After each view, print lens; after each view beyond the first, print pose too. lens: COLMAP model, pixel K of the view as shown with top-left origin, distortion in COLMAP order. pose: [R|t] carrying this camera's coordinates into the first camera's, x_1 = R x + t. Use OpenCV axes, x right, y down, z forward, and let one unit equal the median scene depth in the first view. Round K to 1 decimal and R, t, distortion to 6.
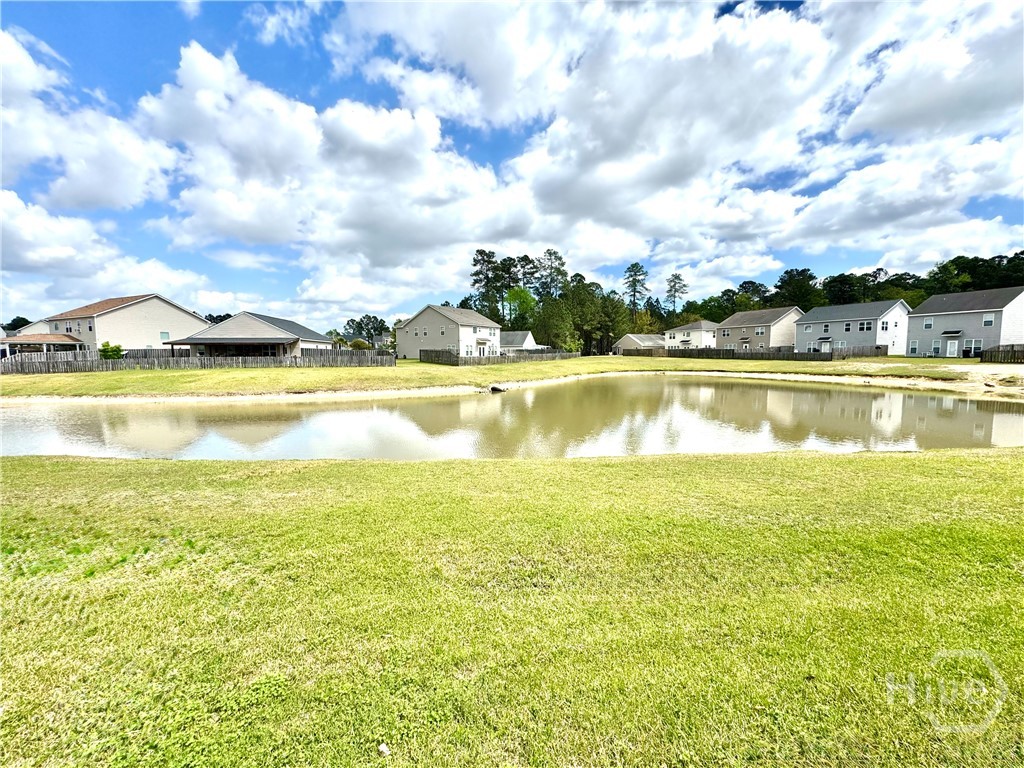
lens RADIAL K [[412.6, 0, 510.2], [0, 412.6, 386.6], [0, 0, 1]] dist [-0.003050, 0.000390]
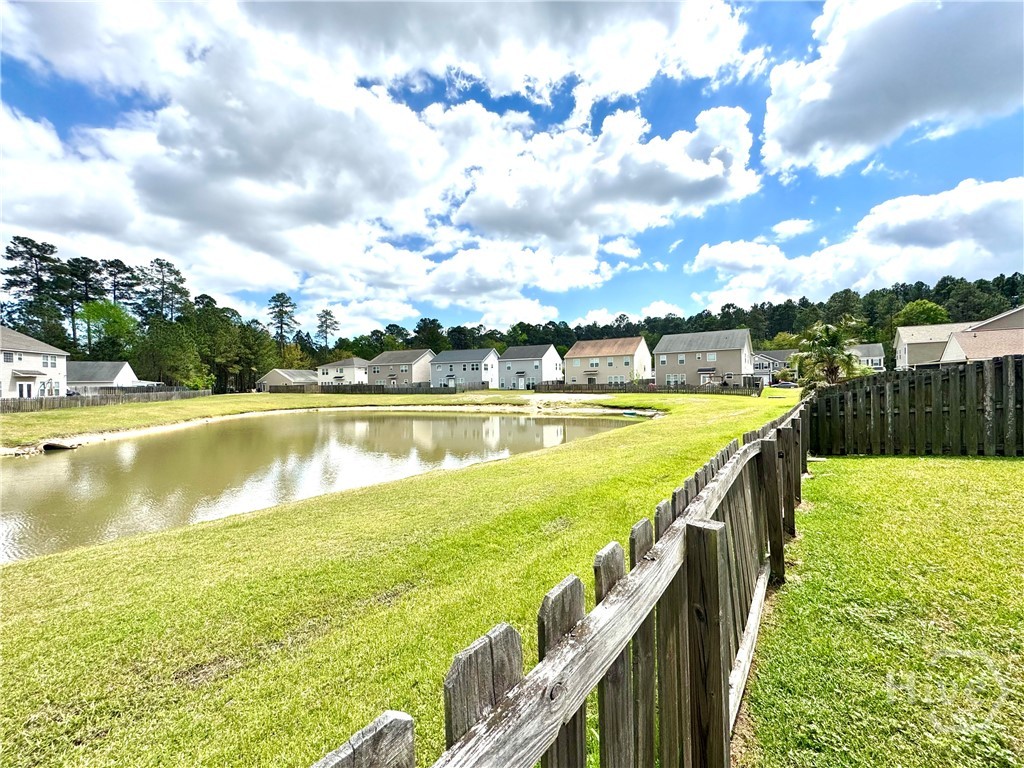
lens RADIAL K [[412.6, 0, 515.0], [0, 412.6, 385.6], [0, 0, 1]] dist [-0.003050, 0.000390]
pose [[0.696466, -0.006446, 0.717561, 0.003578], [0.070118, 0.995786, -0.059111, -0.000284], [-0.714156, 0.091482, 0.693983, -0.001099]]
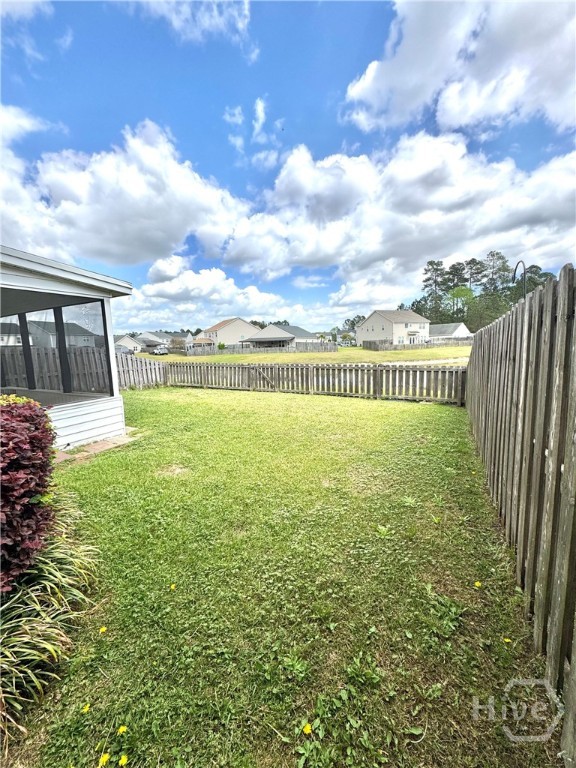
lens RADIAL K [[309.5, 0, 288.5], [0, 309.5, 395.6], [0, 0, 1]] dist [-0.003050, 0.000390]
pose [[0.826738, 0.071302, -0.558050, 0.164305], [-0.018575, 0.994855, 0.099594, 0.004727], [0.562280, -0.071973, 0.823809, -0.115838]]
